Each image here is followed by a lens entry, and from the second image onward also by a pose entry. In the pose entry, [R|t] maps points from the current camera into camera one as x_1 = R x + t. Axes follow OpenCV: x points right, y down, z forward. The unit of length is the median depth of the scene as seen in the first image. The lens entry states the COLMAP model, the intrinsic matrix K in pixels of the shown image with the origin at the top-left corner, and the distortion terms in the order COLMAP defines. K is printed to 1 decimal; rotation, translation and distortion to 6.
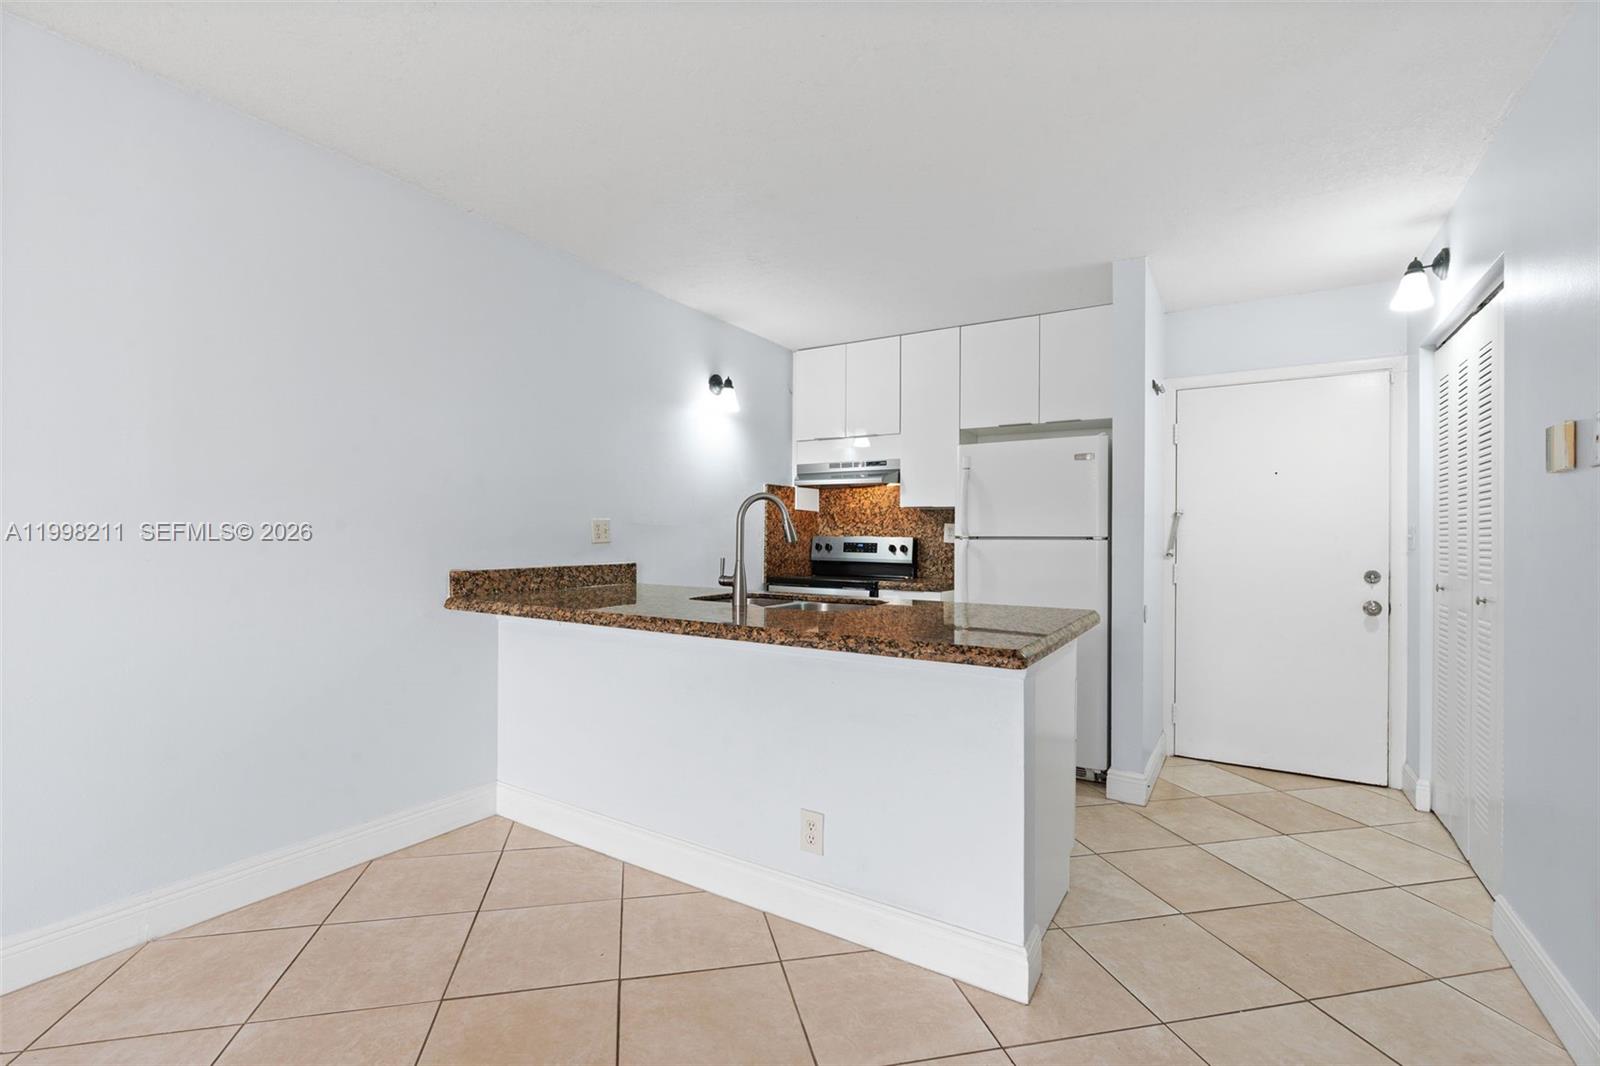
lens RADIAL K [[725.9, 0, 804.0], [0, 725.9, 531.5], [0, 0, 1]] dist [-0.003456, 0.000114]
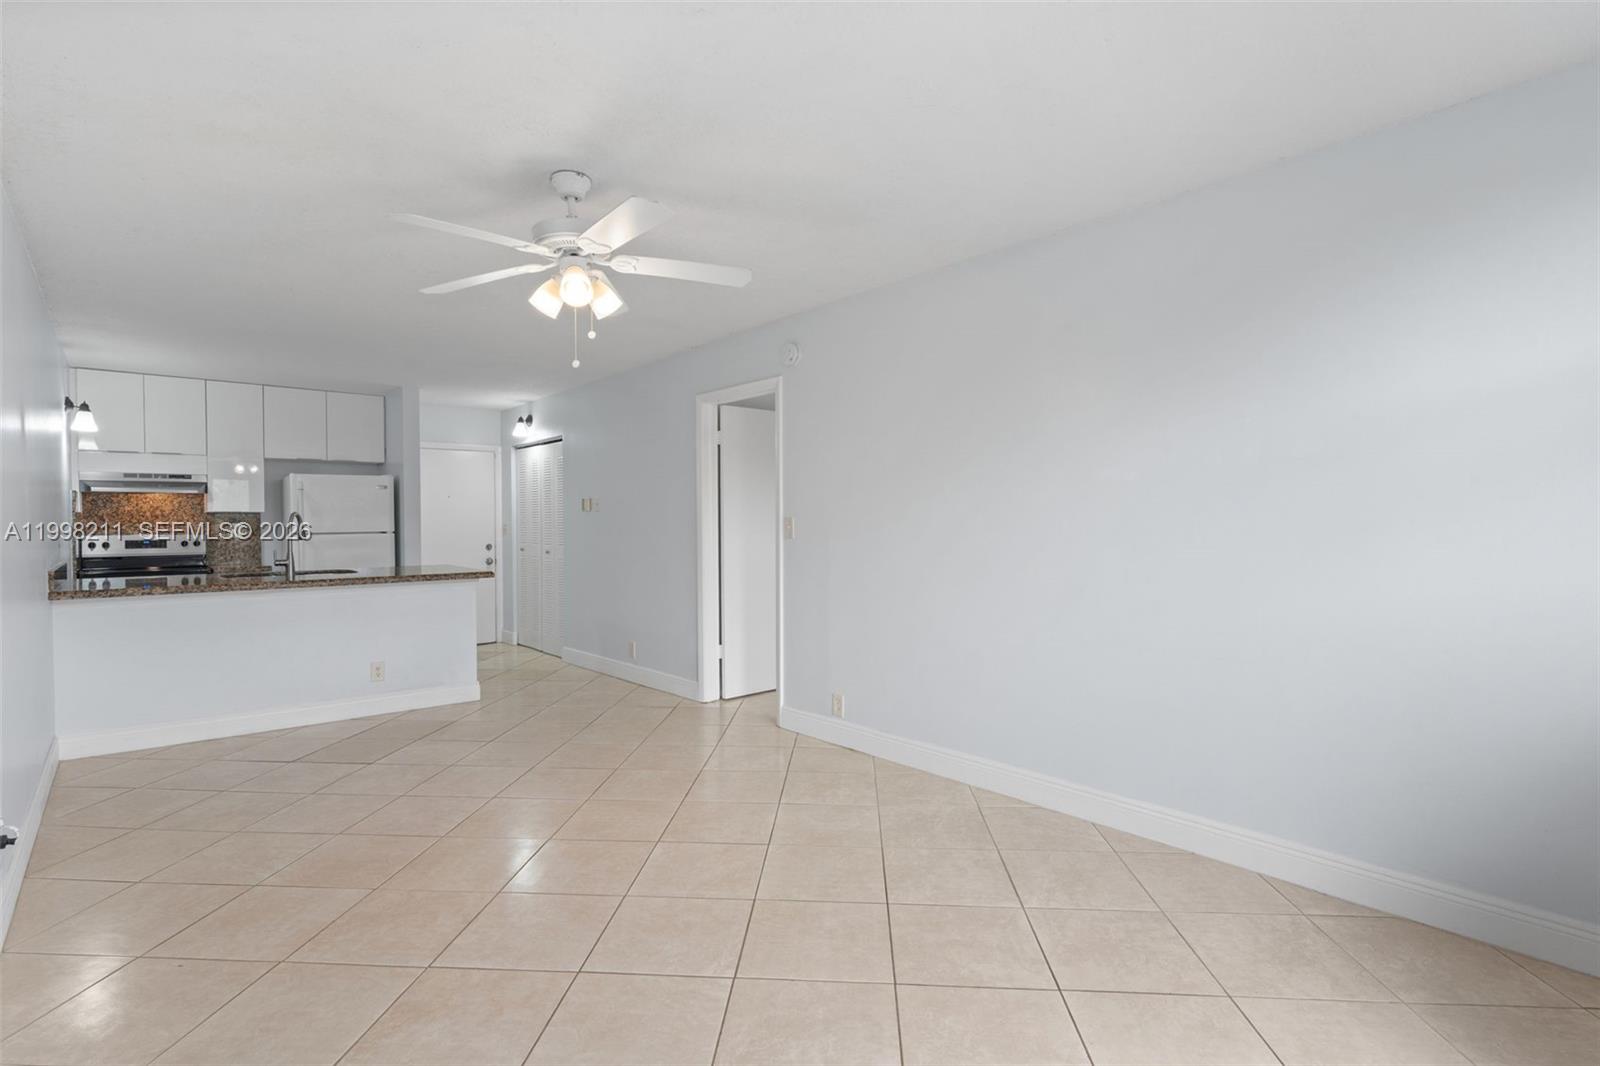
lens RADIAL K [[725.9, 0, 797.2], [0, 725.9, 527.9], [0, 0, 1]] dist [-0.003456, 0.000114]
pose [[0.284832, -0.019458, 0.958380, -1.085202], [0.001126, 0.999800, 0.019964, -0.038297], [-0.958577, -0.004607, 0.284797, -0.522961]]
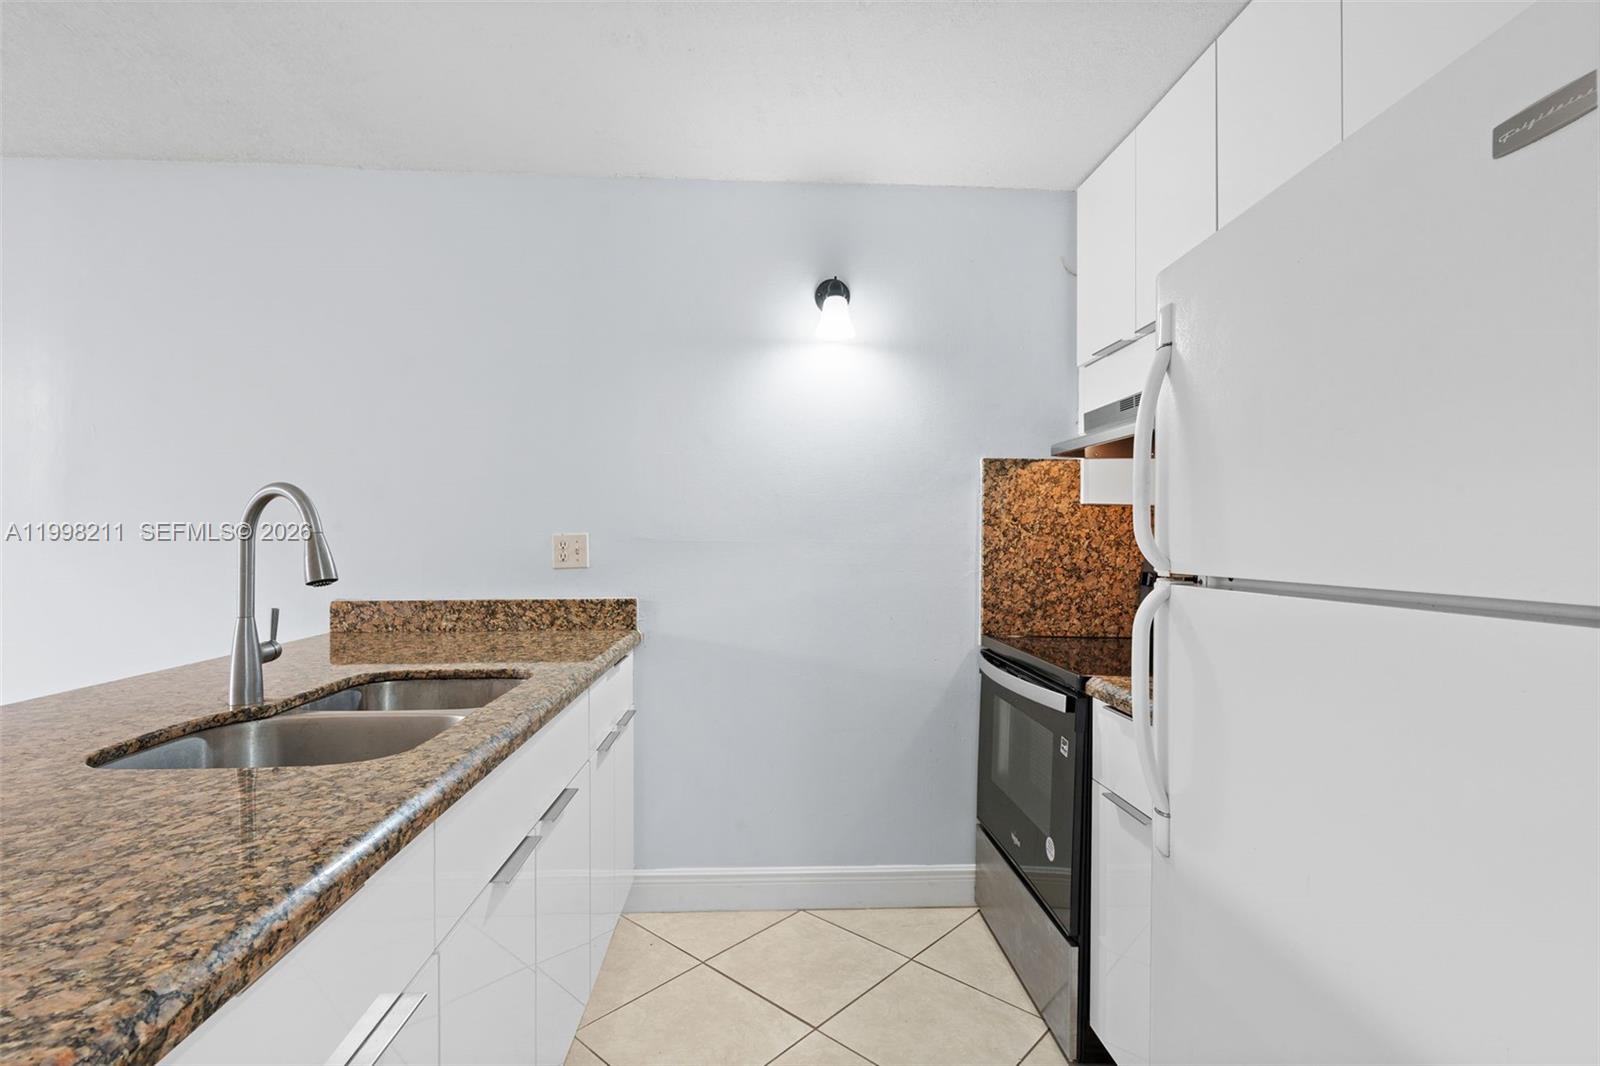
lens RADIAL K [[783.0, 0, 826.3], [0, 783.0, 539.2], [0, 0, 1]] dist [-0.005030, 0.000322]
pose [[0.561147, -0.006595, -0.827690, 0.470618], [0.007395, 0.999968, -0.002954, -0.007837], [0.827683, -0.004463, 0.561178, 0.773384]]
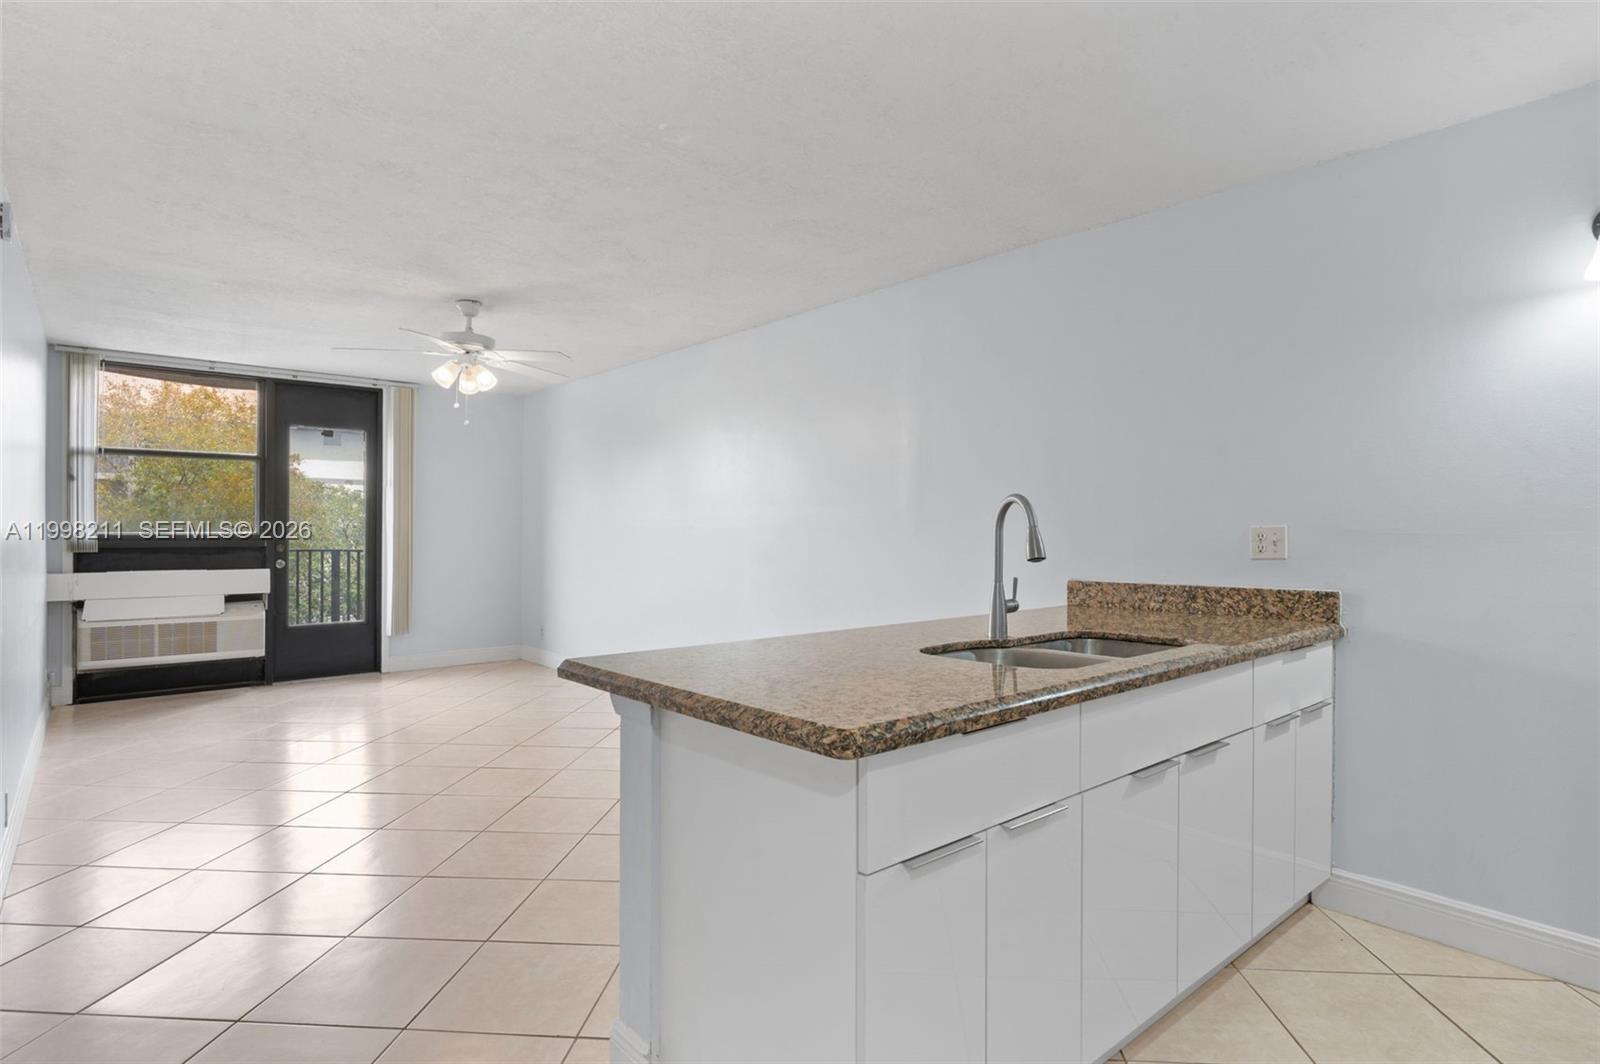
lens RADIAL K [[835.9, 0, 808.7], [0, 835.9, 533.4], [0, 0, 1]] dist [-0.004438, 0.001650]
pose [[-0.304986, -0.004869, -0.952344, 0.639358], [0.002803, 0.999978, -0.006010, -0.005947], [0.952353, -0.004502, -0.304966, 0.809160]]
